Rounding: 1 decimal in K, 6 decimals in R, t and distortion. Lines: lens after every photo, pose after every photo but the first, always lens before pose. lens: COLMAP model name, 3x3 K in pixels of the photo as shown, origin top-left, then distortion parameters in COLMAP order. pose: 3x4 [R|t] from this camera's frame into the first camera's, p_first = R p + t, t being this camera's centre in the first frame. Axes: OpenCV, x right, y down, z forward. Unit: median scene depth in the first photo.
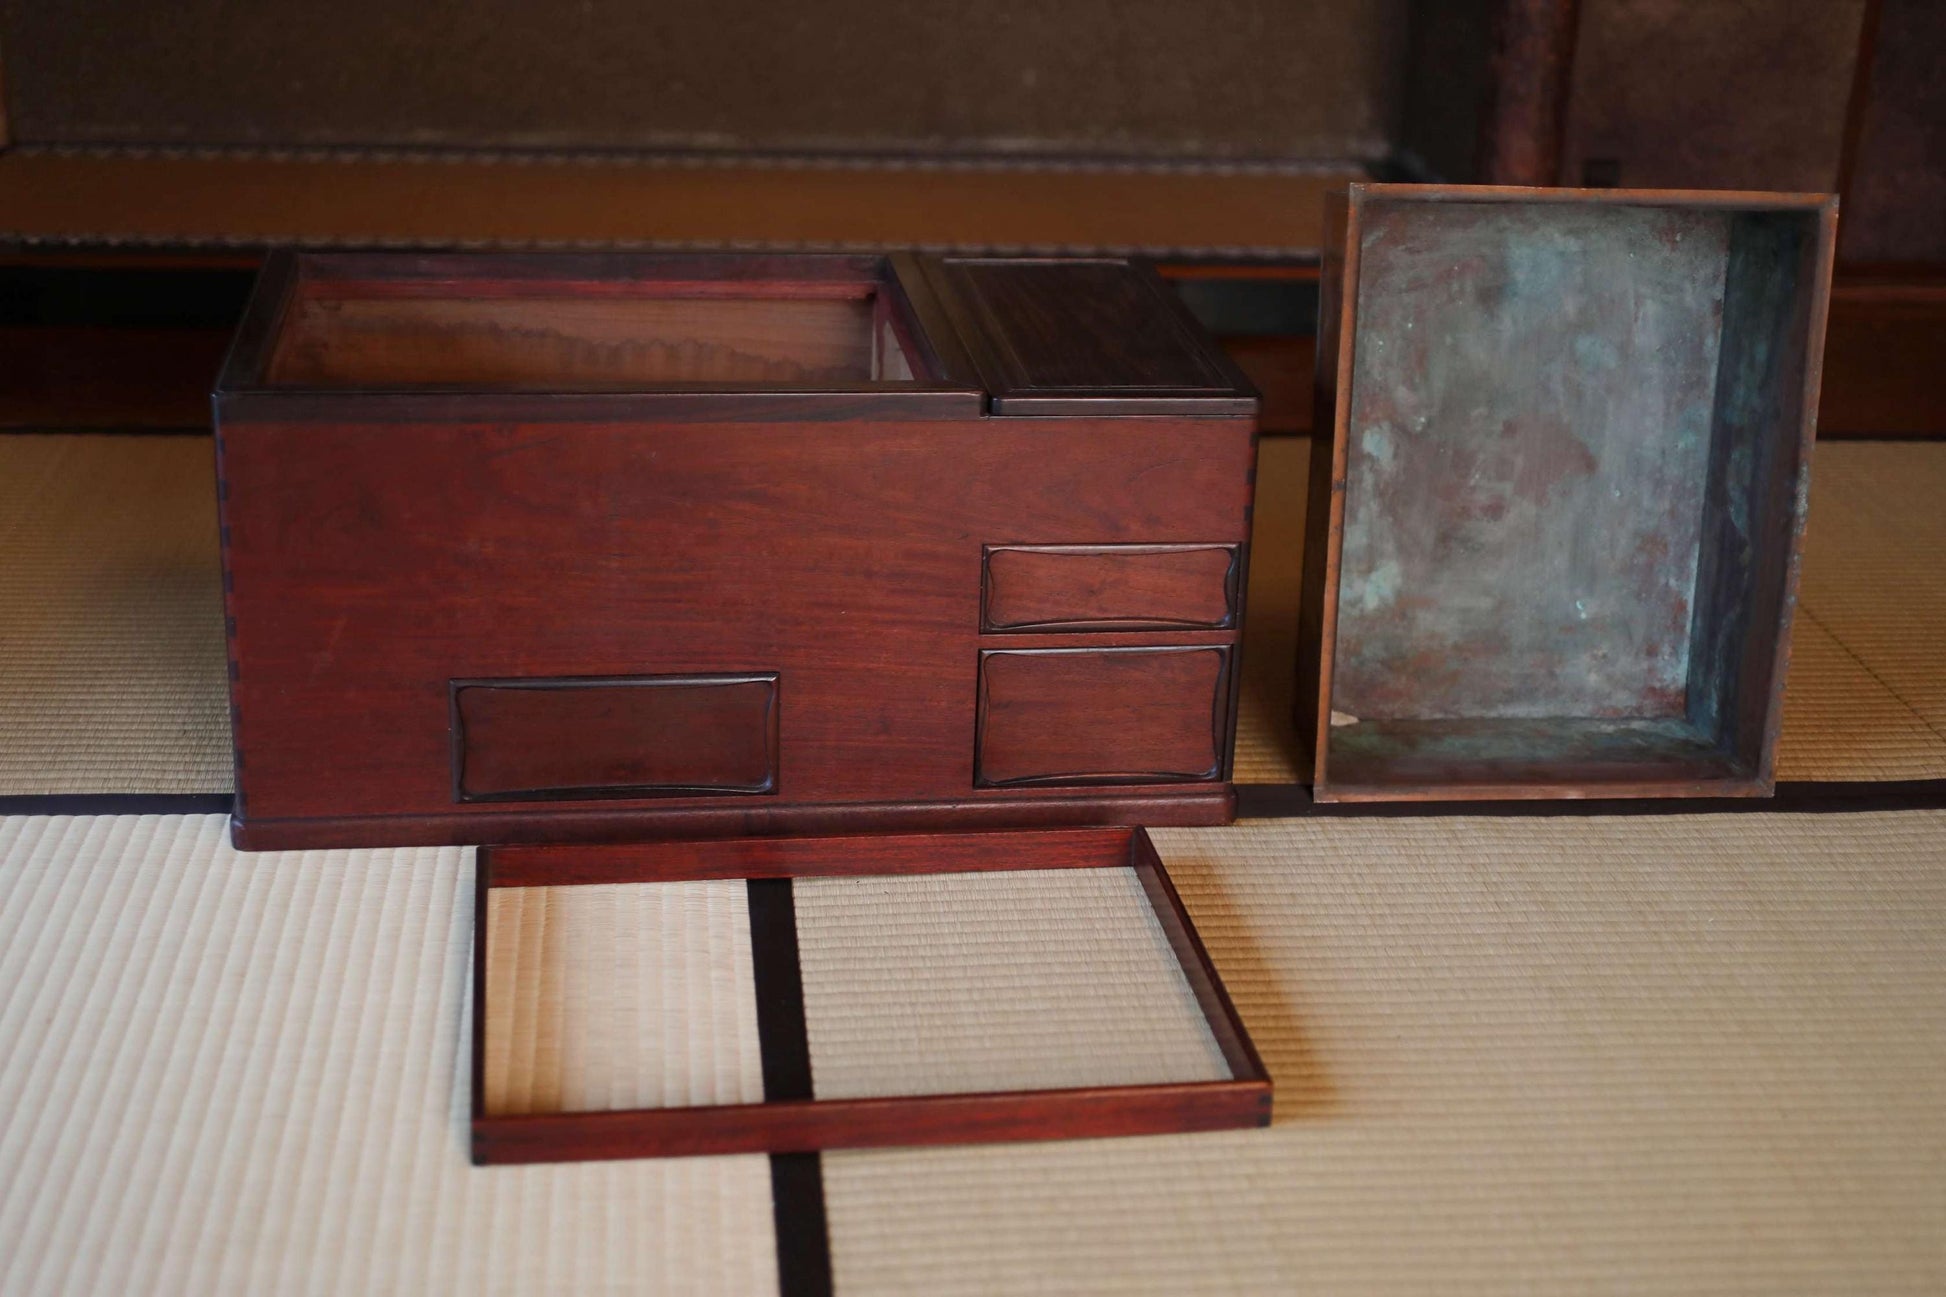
lens RADIAL K [[2722.5, 0, 1017.2], [0, 2722.5, 646.0], [0, 0, 1]] dist [-0.011659, 0.045736]
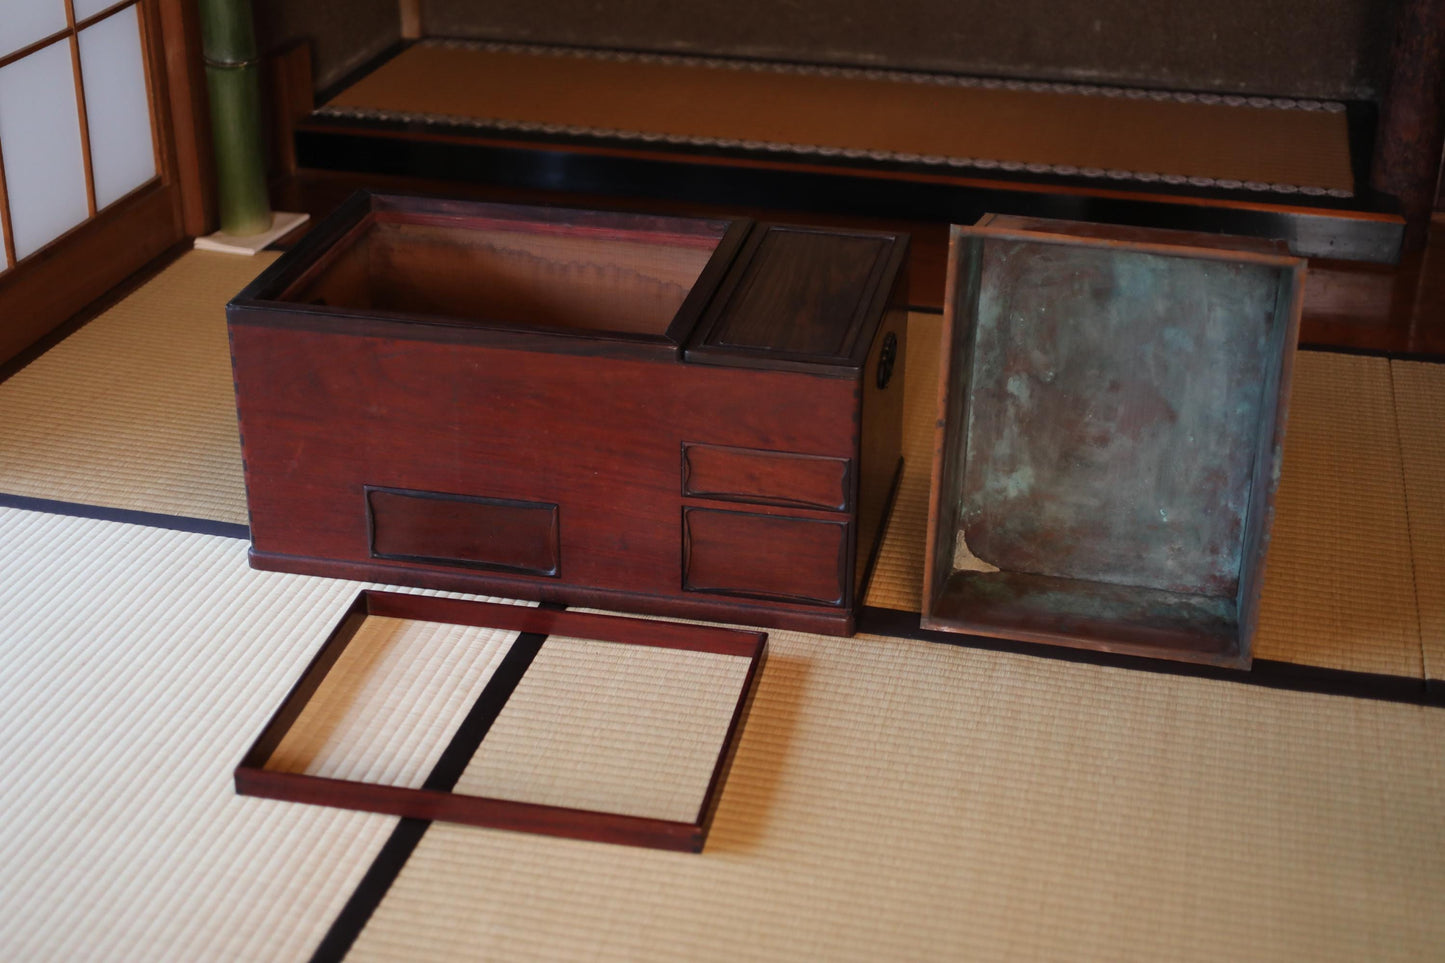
lens RADIAL K [[2021.6, 0, 755.3], [0, 2021.6, 479.6], [0, 0, 1]] dist [-0.011659, 0.045736]
pose [[0.940761, 0.127817, -0.314056, 0.343156], [-0.100947, 0.989808, 0.100450, -0.118857], [0.323695, -0.062797, 0.944075, -0.065443]]
